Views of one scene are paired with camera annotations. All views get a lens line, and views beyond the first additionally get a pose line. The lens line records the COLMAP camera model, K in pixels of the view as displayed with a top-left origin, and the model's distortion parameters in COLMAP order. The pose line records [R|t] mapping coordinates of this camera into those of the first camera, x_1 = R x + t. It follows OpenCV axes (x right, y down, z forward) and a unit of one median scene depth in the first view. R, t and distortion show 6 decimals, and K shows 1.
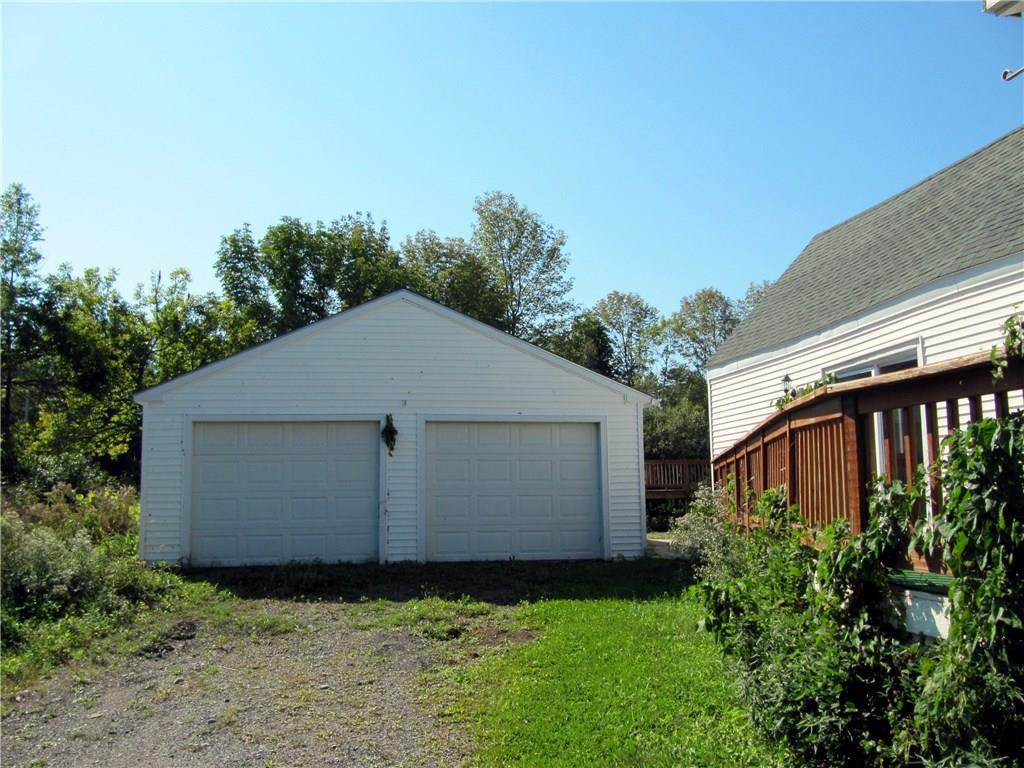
lens RADIAL K [[841.4, 0, 512.0], [0, 841.4, 384.0], [0, 0, 1]] dist [-0.002839, 0.000131]
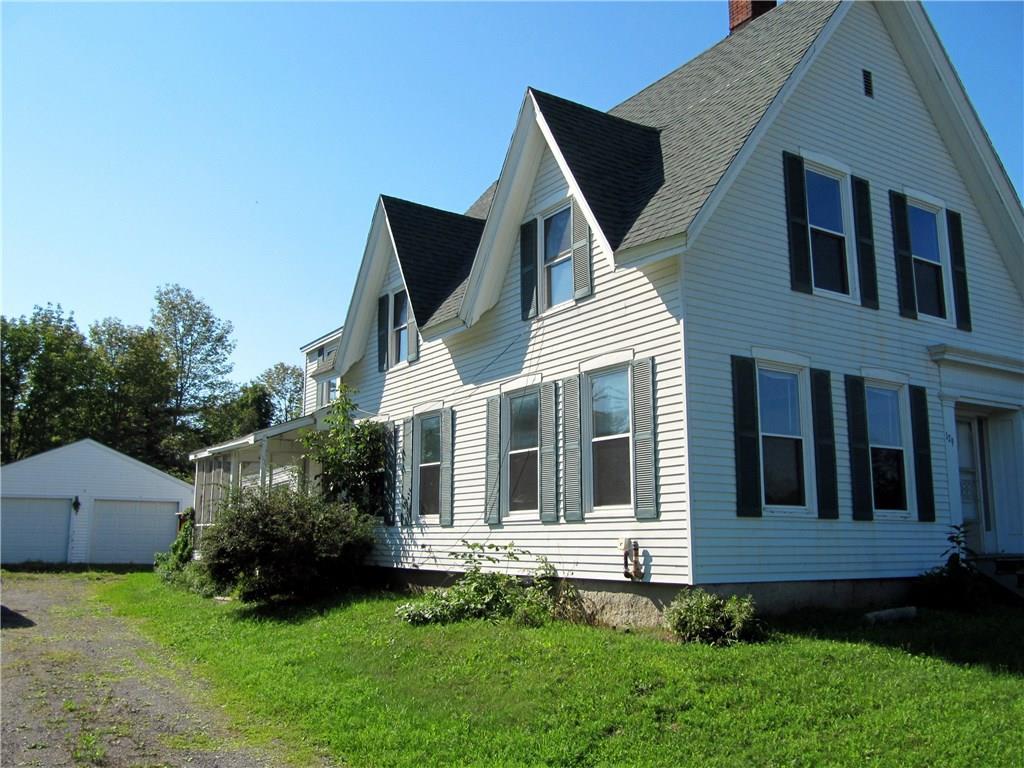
lens RADIAL K [[841.4, 0, 512.0], [0, 841.4, 384.0], [0, 0, 1]] dist [-0.002839, 0.000131]
pose [[0.936486, 0.072053, 0.343223, 0.035608], [-0.055106, 0.996742, -0.058888, -0.046766], [-0.346348, 0.036235, 0.937406, -0.363446]]
